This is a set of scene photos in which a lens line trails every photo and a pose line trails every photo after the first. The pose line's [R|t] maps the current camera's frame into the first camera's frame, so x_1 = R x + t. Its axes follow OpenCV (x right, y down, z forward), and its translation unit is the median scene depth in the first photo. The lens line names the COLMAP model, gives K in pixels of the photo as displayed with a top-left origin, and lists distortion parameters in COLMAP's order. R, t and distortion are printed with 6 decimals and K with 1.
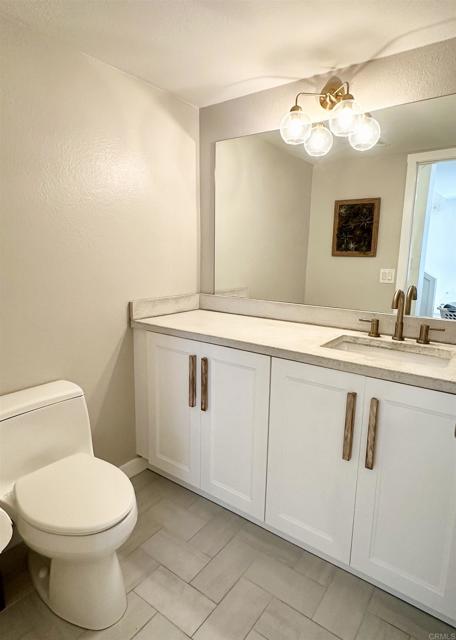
lens RADIAL K [[373.9, 0, 228.0], [0, 373.9, 320.9], [0, 0, 1]] dist [-0.008136, -0.001209]
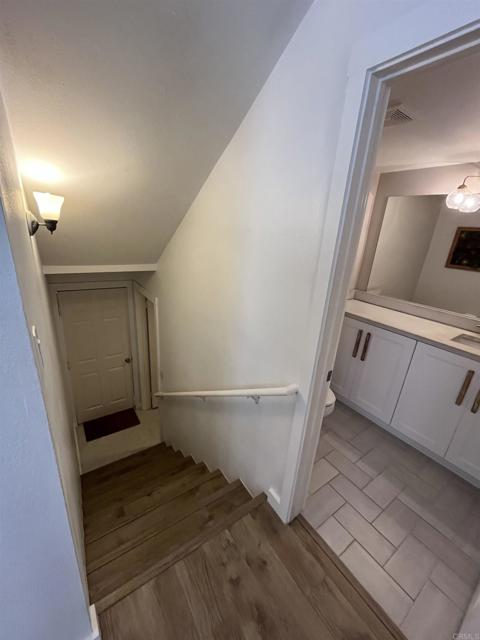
lens RADIAL K [[258.2, 0, 240.5], [0, 258.2, 317.9], [0, 0, 1]] dist [0.001214, 0.000212]
pose [[0.944723, 0.158653, -0.286928, -0.268279], [-0.121062, 0.982082, 0.144424, -0.067950], [0.304701, -0.101704, 0.947003, -0.326196]]
